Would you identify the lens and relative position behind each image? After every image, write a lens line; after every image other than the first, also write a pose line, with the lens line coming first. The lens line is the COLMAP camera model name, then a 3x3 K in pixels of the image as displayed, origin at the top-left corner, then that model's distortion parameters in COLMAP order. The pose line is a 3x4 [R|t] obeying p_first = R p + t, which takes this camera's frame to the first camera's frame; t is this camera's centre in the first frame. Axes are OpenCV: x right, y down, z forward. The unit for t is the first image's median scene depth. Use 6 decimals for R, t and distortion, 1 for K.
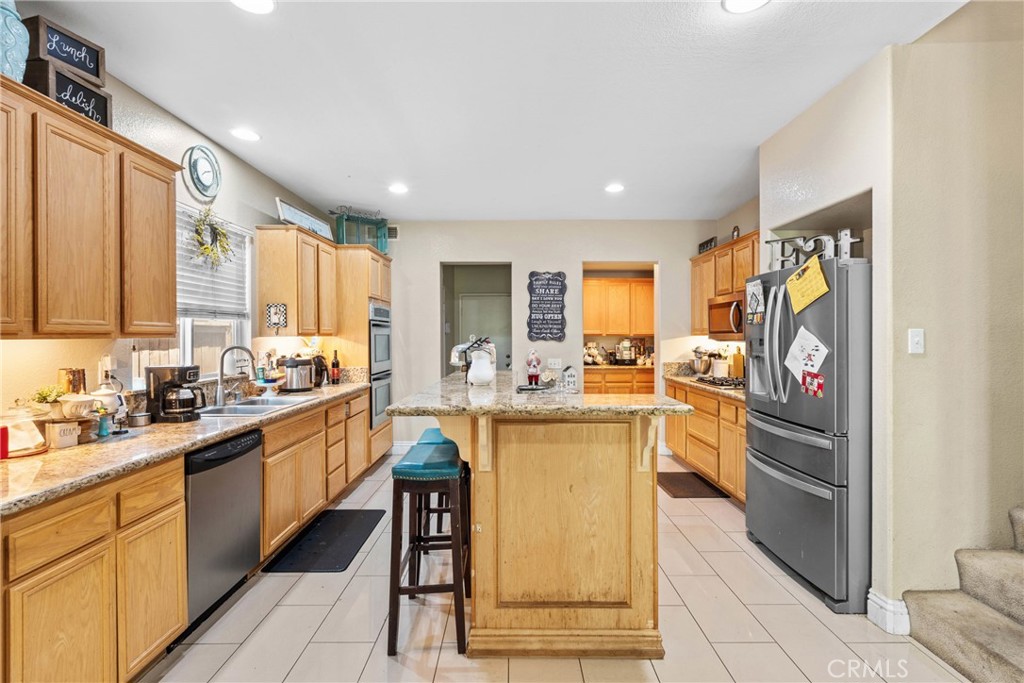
lens RADIAL K [[482.9, 0, 515.3], [0, 482.9, 338.3], [0, 0, 1]] dist [-0.000710, -0.000132]
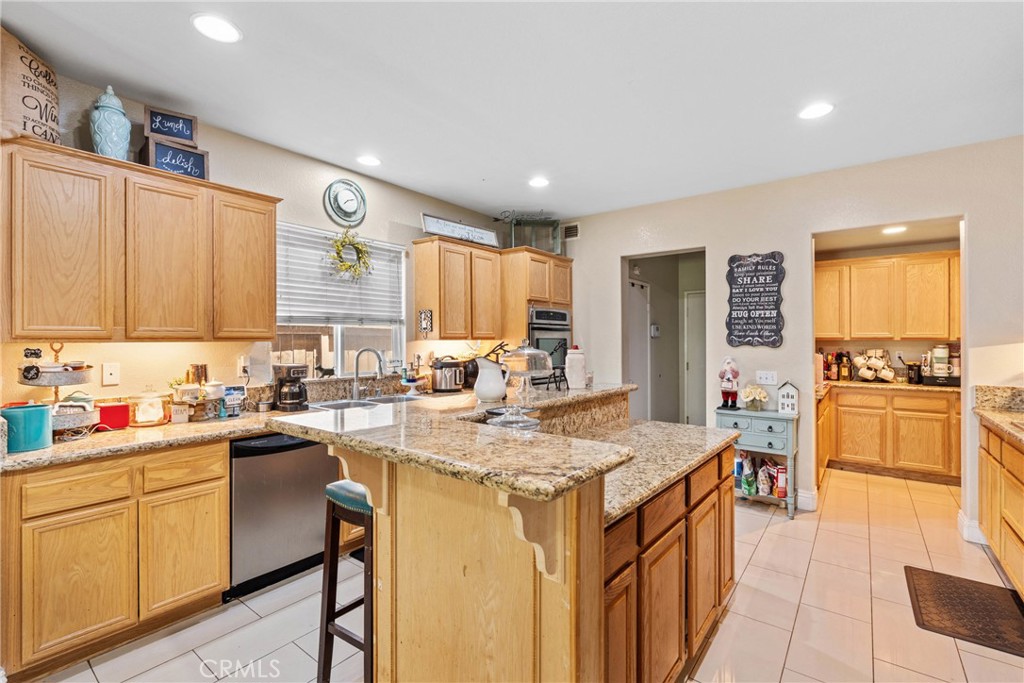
lens RADIAL K [[463.6, 0, 506.7], [0, 463.6, 340.3], [0, 0, 1]] dist [-0.000721, -0.000378]
pose [[0.783803, 0.002037, -0.621006, 0.315526], [-0.003910, 0.999991, -0.001654, -0.002725], [0.620997, 0.003725, 0.783804, 0.304628]]
